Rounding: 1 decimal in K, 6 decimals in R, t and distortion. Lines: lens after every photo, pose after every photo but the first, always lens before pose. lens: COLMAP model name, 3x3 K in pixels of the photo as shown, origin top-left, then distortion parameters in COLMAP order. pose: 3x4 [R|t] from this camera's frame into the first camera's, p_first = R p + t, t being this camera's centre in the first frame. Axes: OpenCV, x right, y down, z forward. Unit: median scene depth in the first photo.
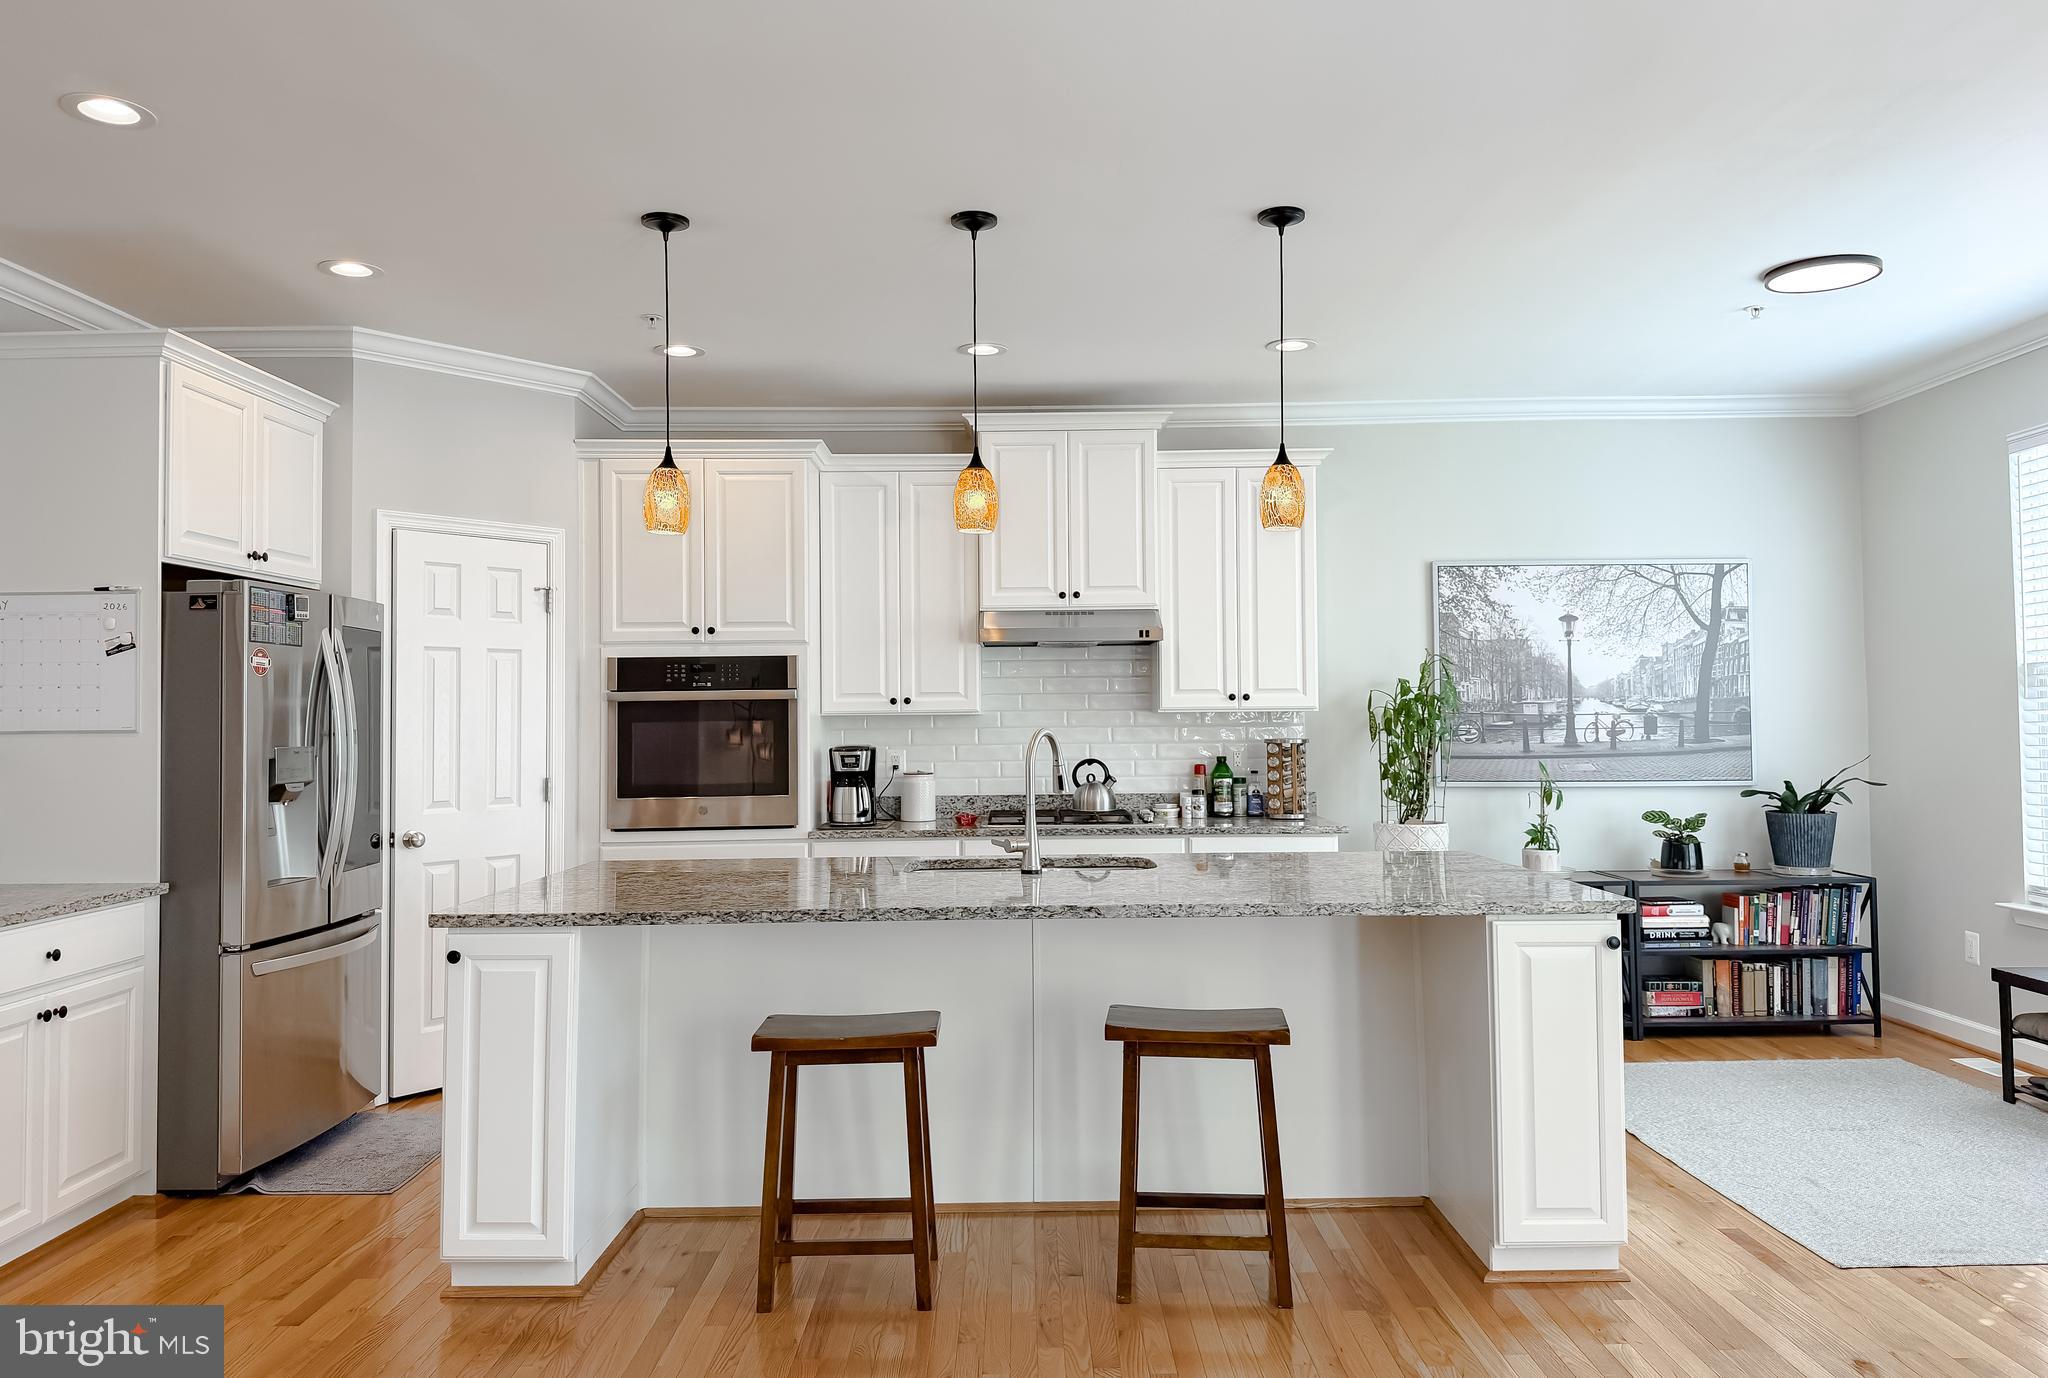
lens RADIAL K [[1422.4, 0, 1021.5], [0, 1422.4, 667.3], [0, 0, 1]] dist [0.118369, -0.213472]
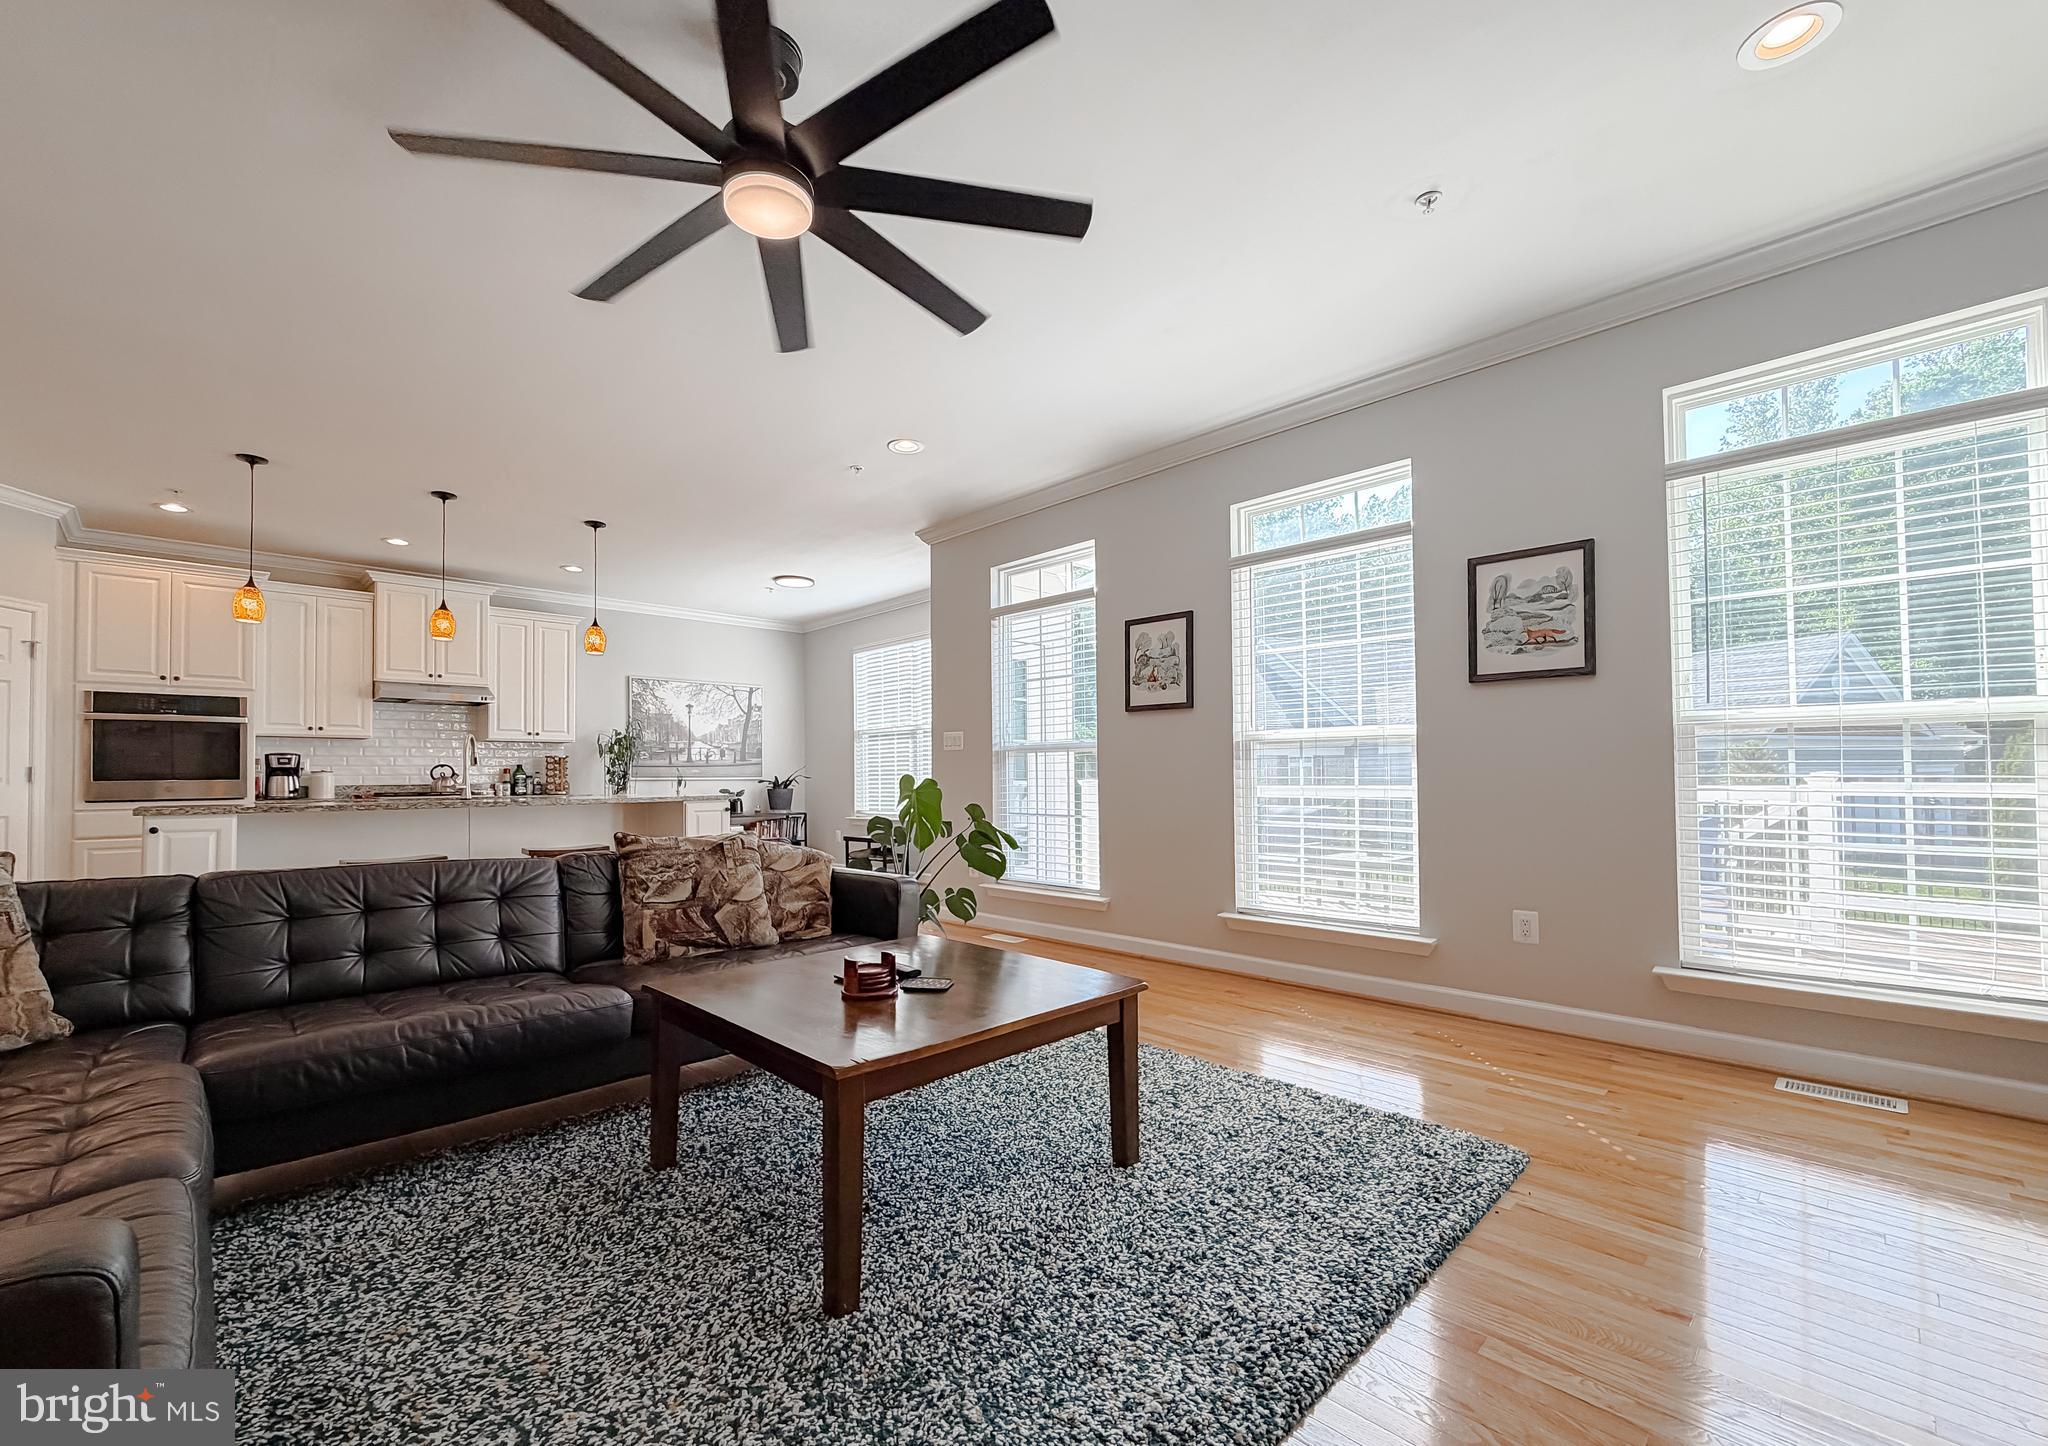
lens RADIAL K [[853.2, 0, 1019.3], [0, 853.2, 760.5], [0, 0, 1]] dist [0.001490, 0.000232]
pose [[0.710887, 0.016891, 0.703103, -0.206251], [-0.021074, 0.999774, -0.002710, 0.047074], [-0.702990, -0.012891, 0.711083, -0.341292]]
